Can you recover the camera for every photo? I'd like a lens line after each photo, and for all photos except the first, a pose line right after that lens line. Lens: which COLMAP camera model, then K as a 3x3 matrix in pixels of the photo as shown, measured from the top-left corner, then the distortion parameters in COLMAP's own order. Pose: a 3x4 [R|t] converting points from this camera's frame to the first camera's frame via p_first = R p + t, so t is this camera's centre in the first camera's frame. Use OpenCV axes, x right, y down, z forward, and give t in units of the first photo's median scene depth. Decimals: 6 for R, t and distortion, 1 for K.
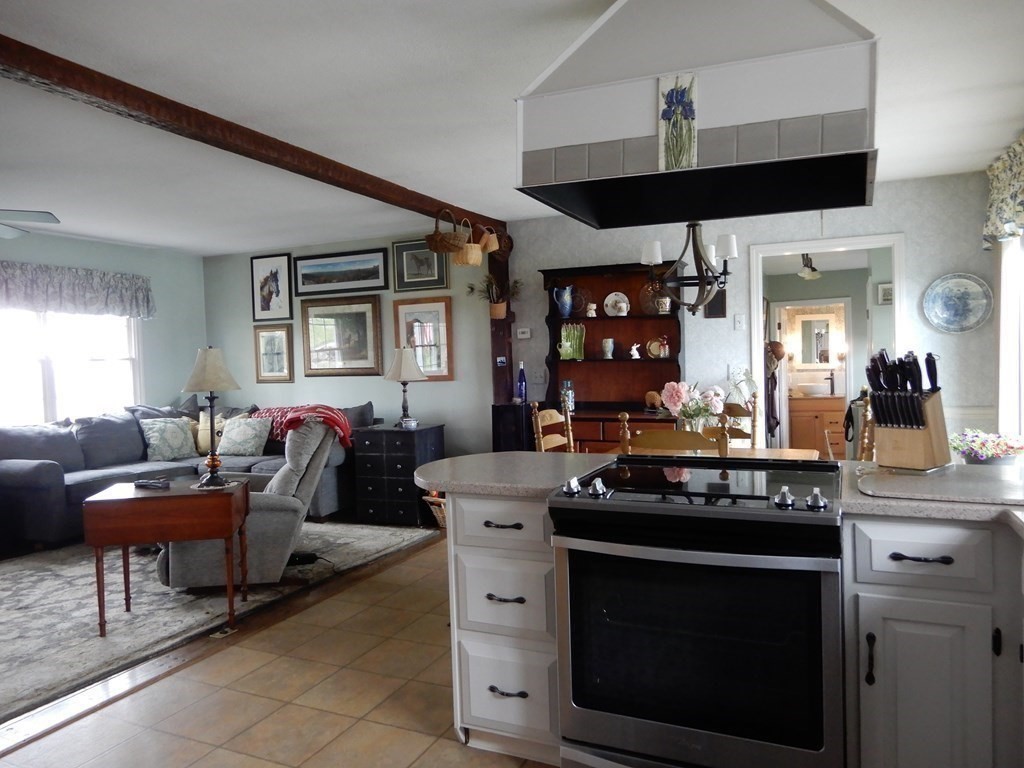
lens RADIAL K [[728.1, 0, 511.2], [0, 728.1, 381.0], [0, 0, 1]] dist [0.004350, -0.000276]
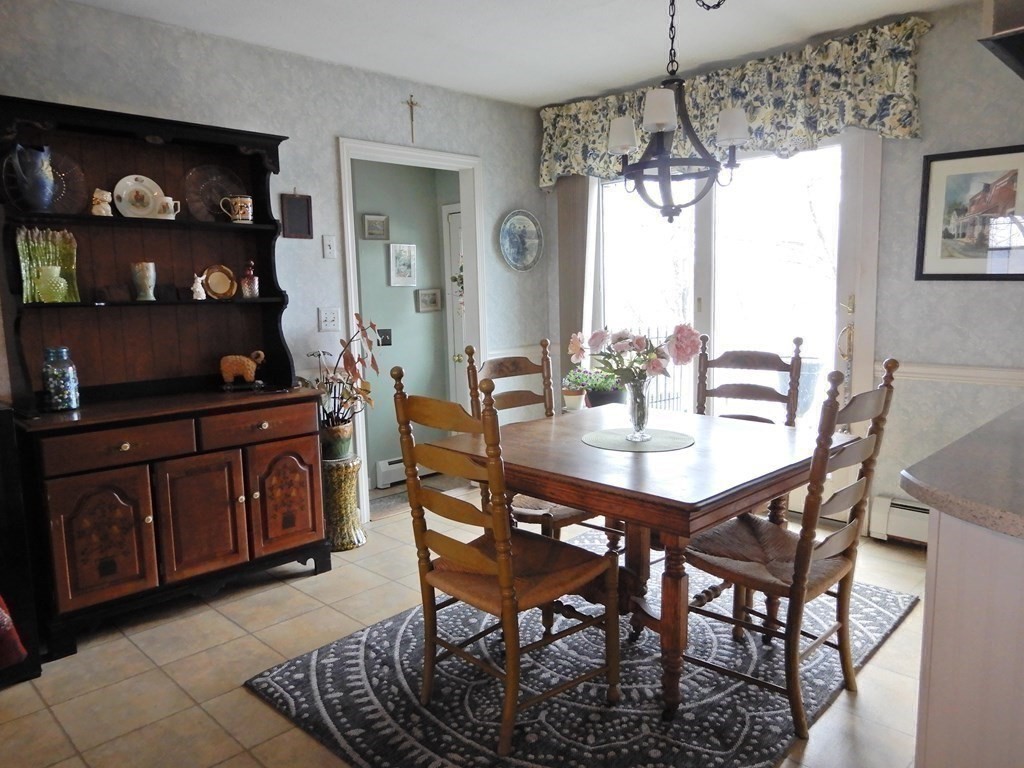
lens RADIAL K [[728.1, 0, 511.2], [0, 728.1, 381.0], [0, 0, 1]] dist [0.004350, -0.000276]
pose [[0.355520, -0.101262, 0.929167, -0.271398], [0.046441, 0.994800, 0.090645, -0.007777], [-0.933514, 0.010925, 0.358374, 0.562558]]
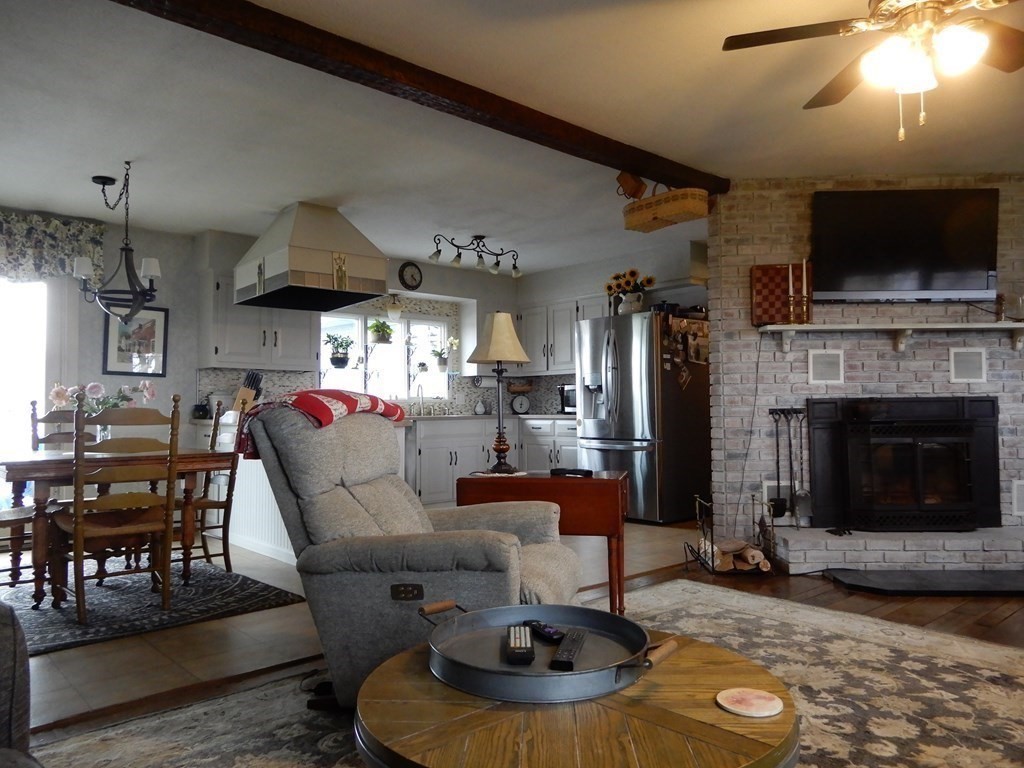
lens RADIAL K [[728.1, 0, 511.2], [0, 728.1, 381.0], [0, 0, 1]] dist [0.004350, -0.000276]
pose [[-0.915043, 0.050592, 0.400171, -0.492951], [0.046734, 0.998719, -0.019401, 0.033894], [-0.400639, 0.000949, -0.916235, 1.148599]]
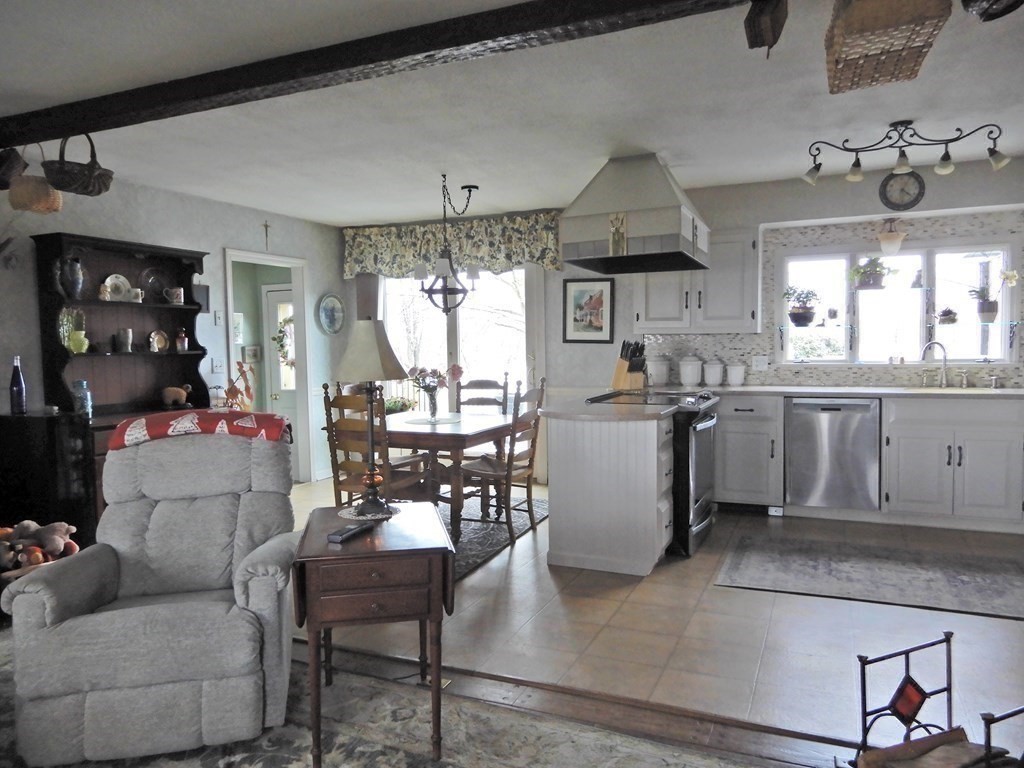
lens RADIAL K [[728.1, 0, 511.2], [0, 728.1, 381.0], [0, 0, 1]] dist [0.004350, -0.000276]
pose [[-0.008931, -0.030347, 0.999500, -0.723437], [0.050883, 0.998231, 0.030763, -0.000053], [-0.998665, 0.051132, -0.007371, 0.558609]]
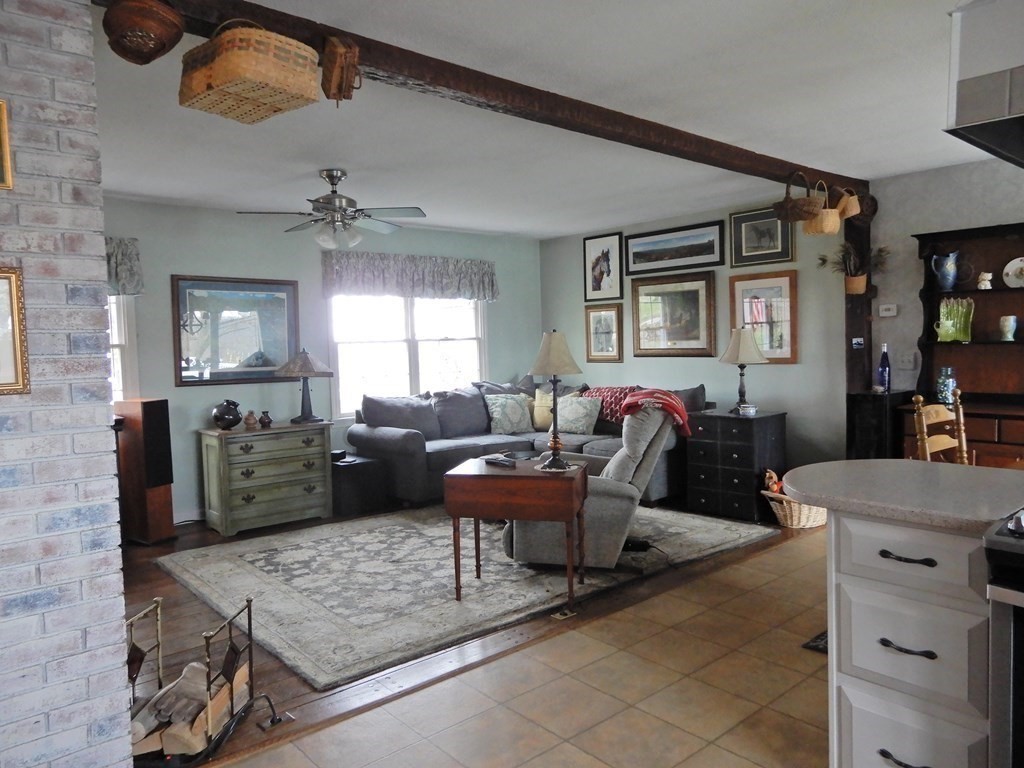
lens RADIAL K [[728.1, 0, 511.2], [0, 728.1, 381.0], [0, 0, 1]] dist [0.004350, -0.000276]
pose [[0.910470, 0.026546, -0.412721, -0.032491], [-0.012916, 0.999276, 0.035781, -0.007895], [0.413372, -0.027247, 0.910154, 0.037398]]
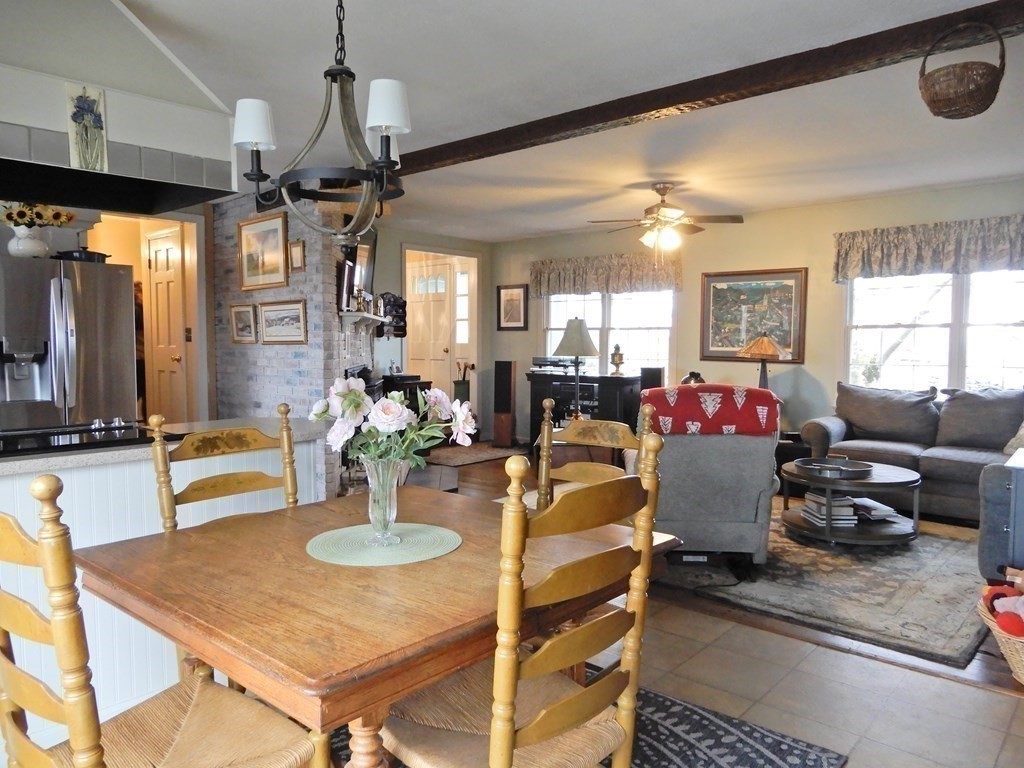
lens RADIAL K [[728.1, 0, 511.2], [0, 728.1, 381.0], [0, 0, 1]] dist [0.004350, -0.000276]
pose [[-0.292113, 0.079229, -0.953096, 0.447876], [-0.023008, 0.995692, 0.089821, -0.029819], [0.956107, 0.048167, -0.289032, 0.792084]]
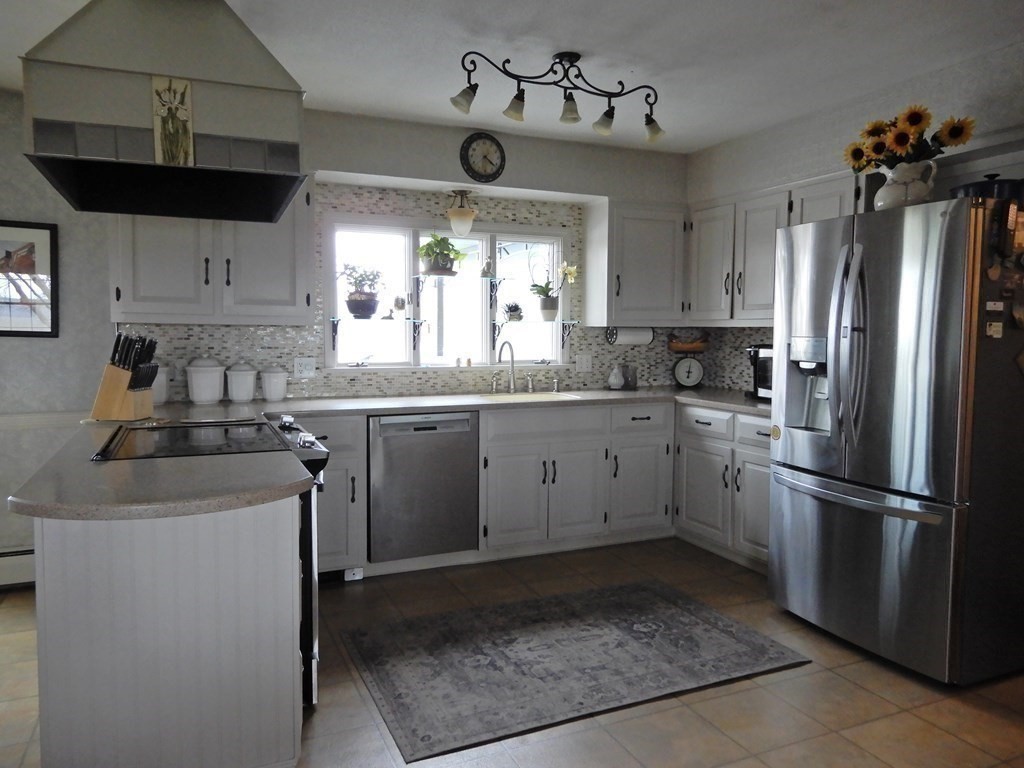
lens RADIAL K [[728.1, 0, 511.2], [0, 728.1, 381.0], [0, 0, 1]] dist [0.004350, -0.000276]
pose [[-0.749153, -0.025045, 0.661923, -0.350363], [0.036026, 0.996265, 0.078469, -0.012628], [-0.661416, 0.082632, -0.745453, 0.611726]]
